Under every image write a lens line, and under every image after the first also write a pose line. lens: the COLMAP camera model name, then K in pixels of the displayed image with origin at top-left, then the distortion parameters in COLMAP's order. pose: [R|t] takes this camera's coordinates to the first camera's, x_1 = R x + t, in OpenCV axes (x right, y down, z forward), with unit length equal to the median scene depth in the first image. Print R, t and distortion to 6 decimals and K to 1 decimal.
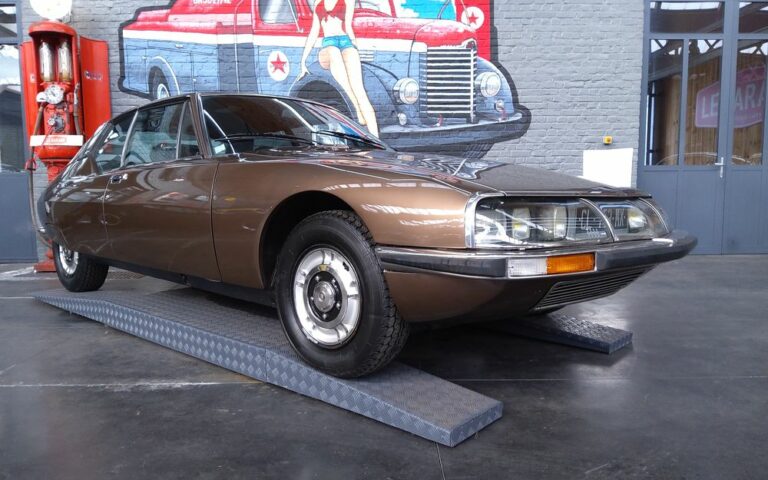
lens RADIAL K [[573.1, 0, 384.9], [0, 573.1, 257.0], [0, 0, 1]] dist [0.055504, -0.099004]
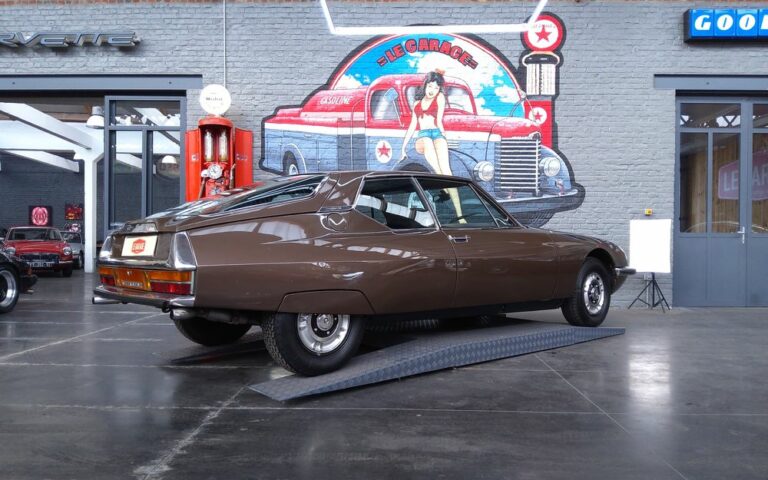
lens RADIAL K [[573.1, 0, 385.3], [0, 573.1, 253.4], [0, 0, 1]] dist [0.055504, -0.099004]
pose [[0.999332, 0.016532, -0.032591, -0.137336], [-0.019990, 0.993862, -0.108809, 0.031643], [0.030592, 0.109388, 0.993528, -0.238040]]
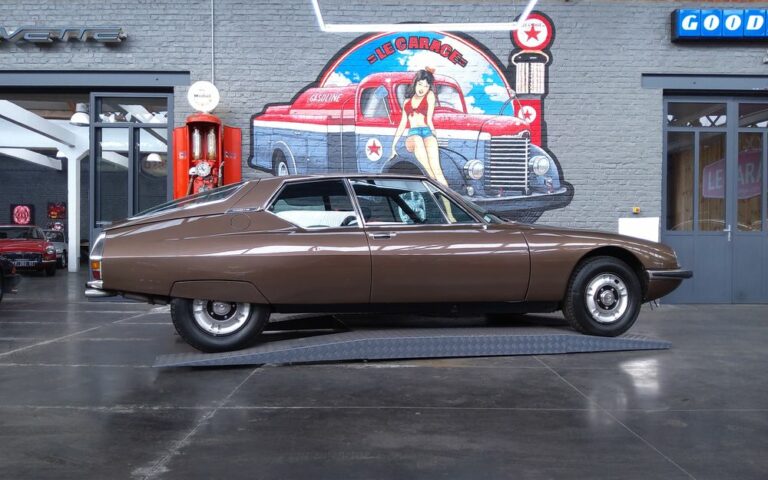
lens RADIAL K [[573.1, 0, 385.3], [0, 573.1, 252.8], [0, 0, 1]] dist [0.055504, -0.099004]
pose [[0.999861, 0.014821, -0.007672, -0.147348], [-0.015566, 0.993976, -0.108485, 0.032744], [0.006017, 0.108589, 0.994068, -0.234629]]
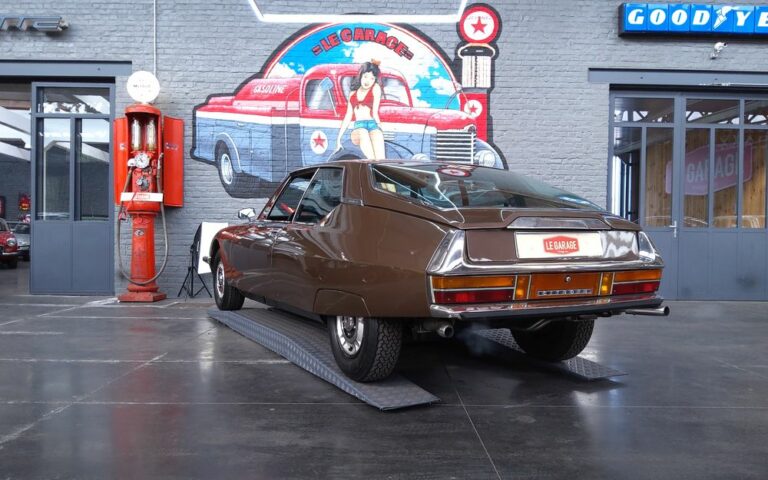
lens RADIAL K [[573.1, 0, 386.1], [0, 573.1, 255.2], [0, 0, 1]] dist [0.055504, -0.099004]
pose [[0.999761, 0.020975, 0.006167, -0.040343], [-0.020298, 0.995307, -0.094611, 0.030542], [-0.008123, 0.094463, 0.995495, -0.227825]]
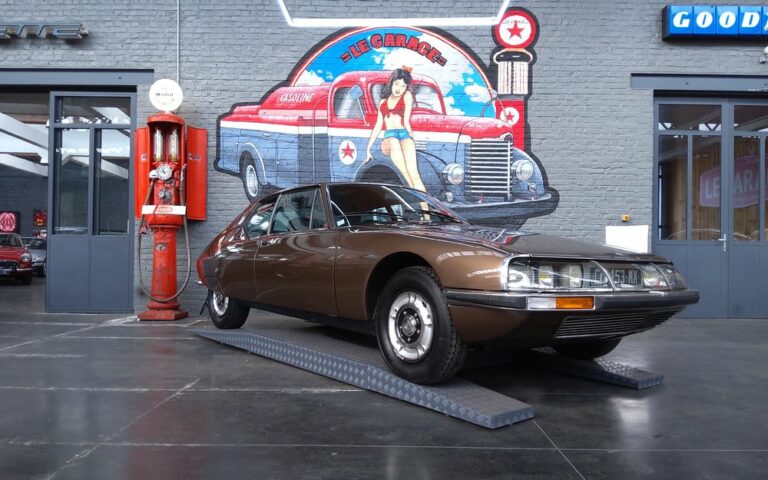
lens RADIAL K [[573.1, 0, 385.9], [0, 573.1, 254.0], [0, 0, 1]] dist [0.055504, -0.099004]
pose [[0.999748, 0.019460, -0.011158, -0.087803], [-0.020681, 0.992255, -0.122485, 0.024639], [0.008688, 0.122685, 0.992408, -0.161838]]
